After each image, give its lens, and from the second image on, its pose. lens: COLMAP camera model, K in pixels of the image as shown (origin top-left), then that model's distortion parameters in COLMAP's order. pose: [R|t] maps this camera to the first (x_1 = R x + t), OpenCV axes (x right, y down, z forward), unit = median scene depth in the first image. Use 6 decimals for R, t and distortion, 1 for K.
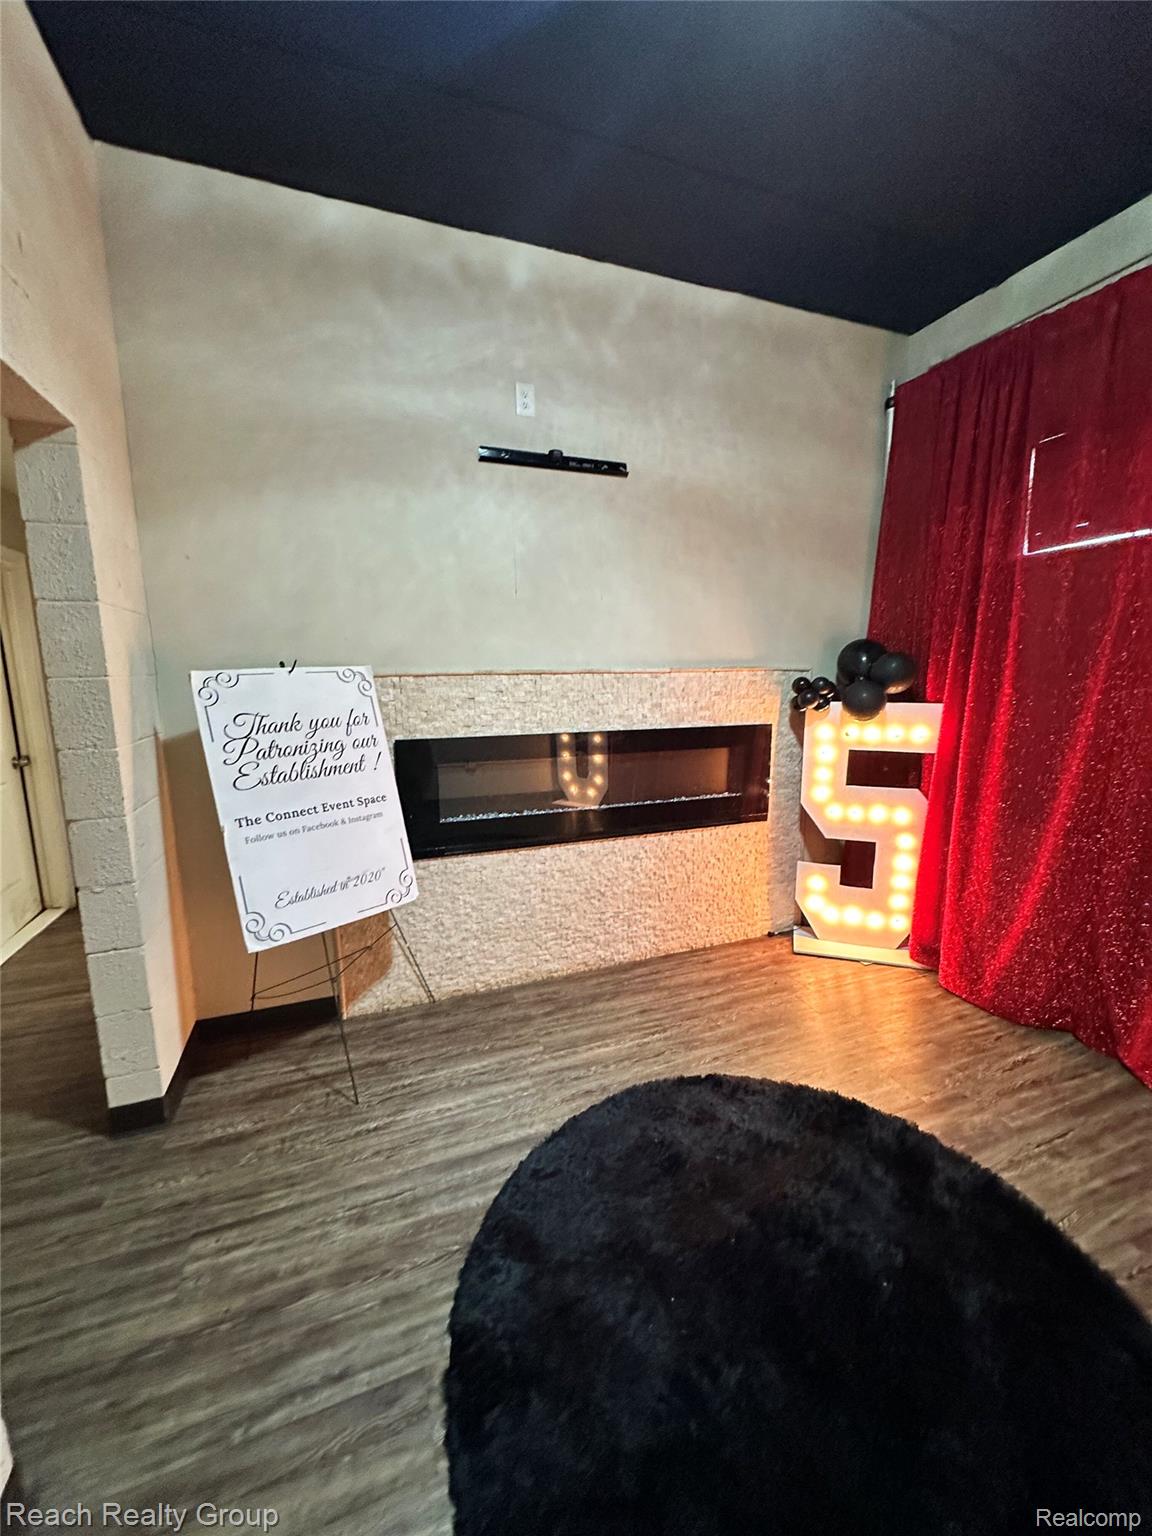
lens RADIAL K [[610.7, 0, 575.4], [0, 610.7, 768.4], [0, 0, 1]] dist [-0.005539, 0.001004]
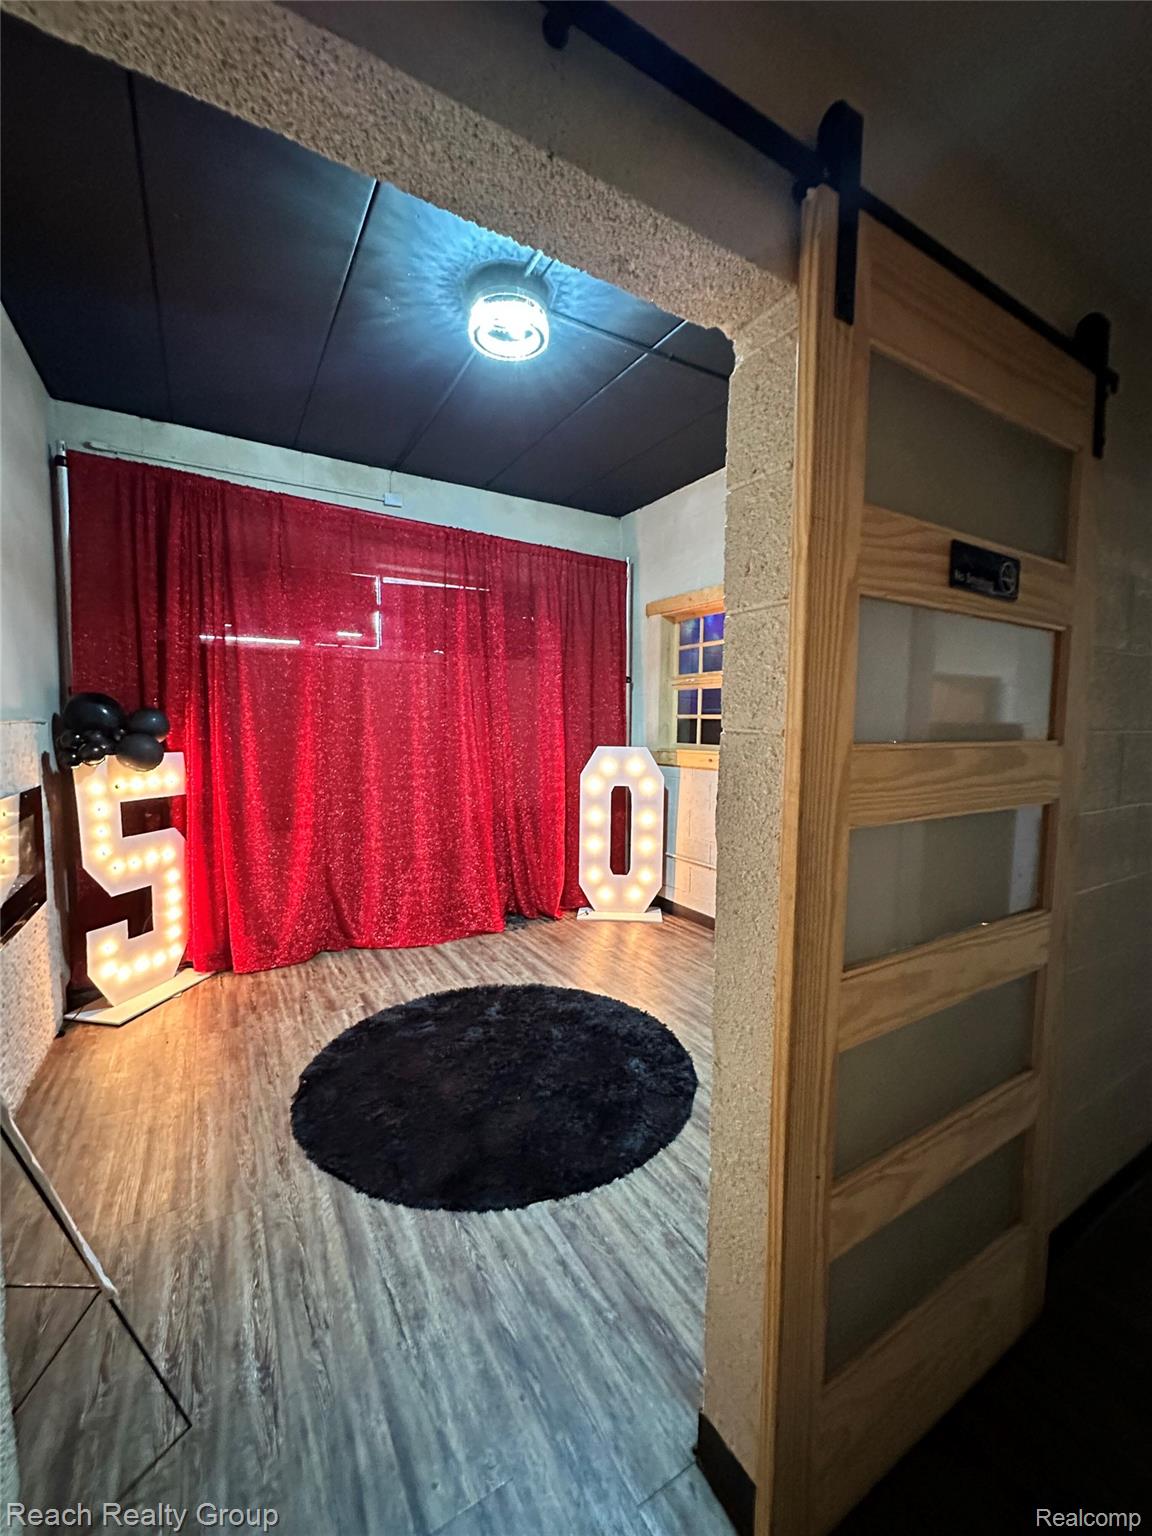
lens RADIAL K [[610.7, 0, 573.3], [0, 610.7, 768.8], [0, 0, 1]] dist [-0.005539, 0.001004]
pose [[-0.158433, -0.066915, 0.985100, -1.106951], [0.148169, 0.984792, 0.090724, -0.111090], [-0.976189, 0.160335, -0.146108, 0.688275]]
